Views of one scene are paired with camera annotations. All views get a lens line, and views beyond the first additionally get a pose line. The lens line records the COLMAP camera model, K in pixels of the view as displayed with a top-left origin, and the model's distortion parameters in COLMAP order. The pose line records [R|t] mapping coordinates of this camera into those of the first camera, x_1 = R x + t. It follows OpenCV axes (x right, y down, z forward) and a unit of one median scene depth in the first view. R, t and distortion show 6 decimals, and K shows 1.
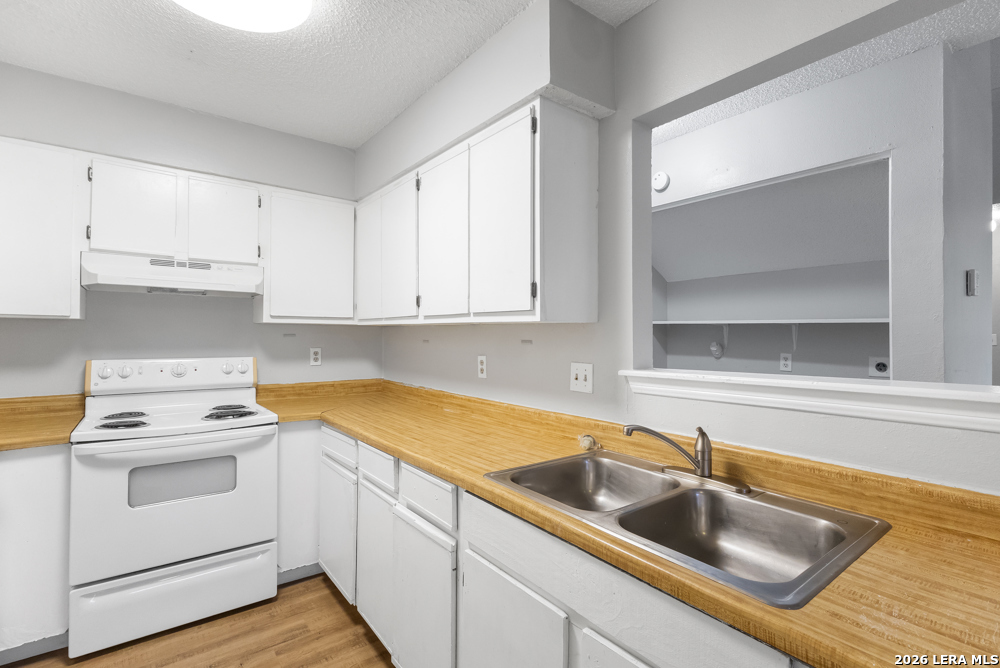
lens RADIAL K [[468.1, 0, 492.4], [0, 468.1, 333.1], [0, 0, 1]] dist [0.004223, -0.000775]
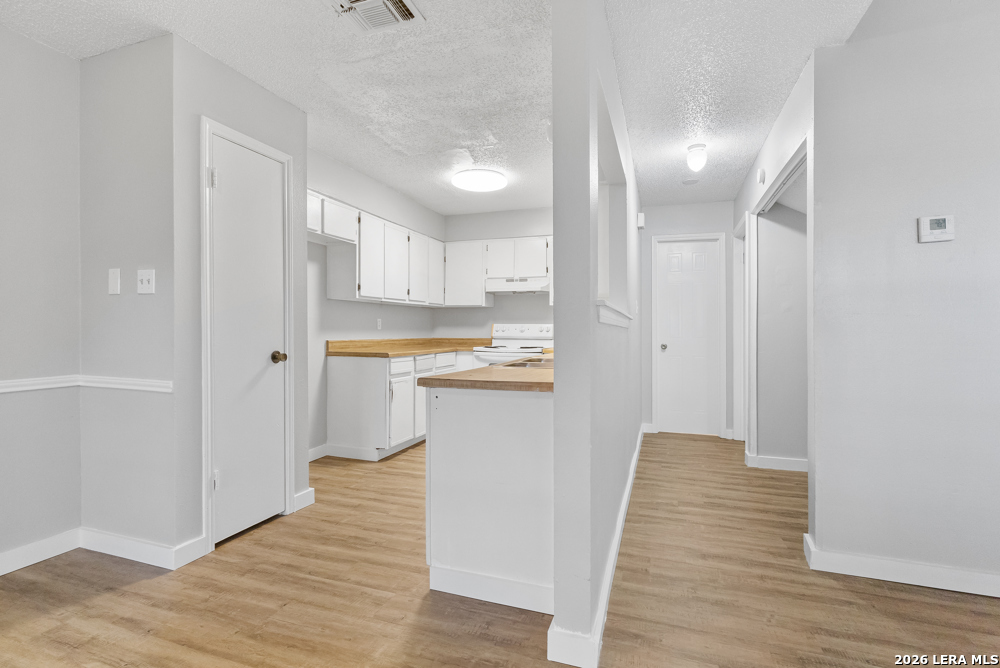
lens RADIAL K [[468.1, 0, 499.6], [0, 468.1, 334.3], [0, 0, 1]] dist [0.004223, -0.000775]
pose [[0.572111, 0.001416, -0.820175, 1.220035], [0.007199, 0.999951, 0.006747, 0.102611], [0.820145, -0.009764, 0.572073, -0.375929]]
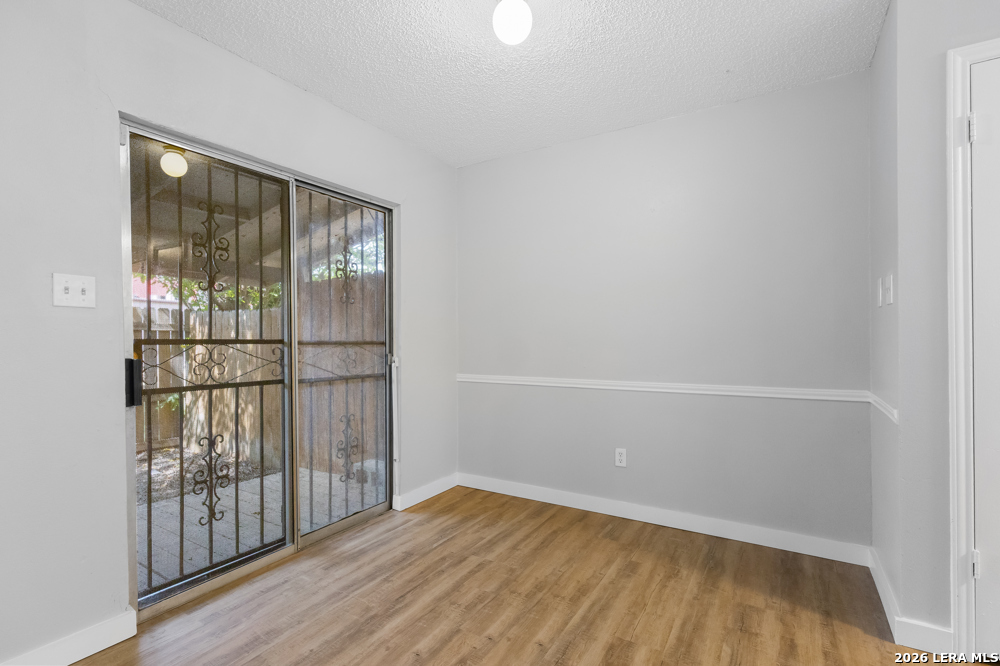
lens RADIAL K [[468.1, 0, 502.5], [0, 468.1, 344.0], [0, 0, 1]] dist [0.004223, -0.000775]
pose [[-0.922997, 0.006925, -0.384745, 0.937837], [0.005960, 0.999975, 0.003702, 0.082143], [0.384761, 0.001124, -0.923016, 0.108020]]
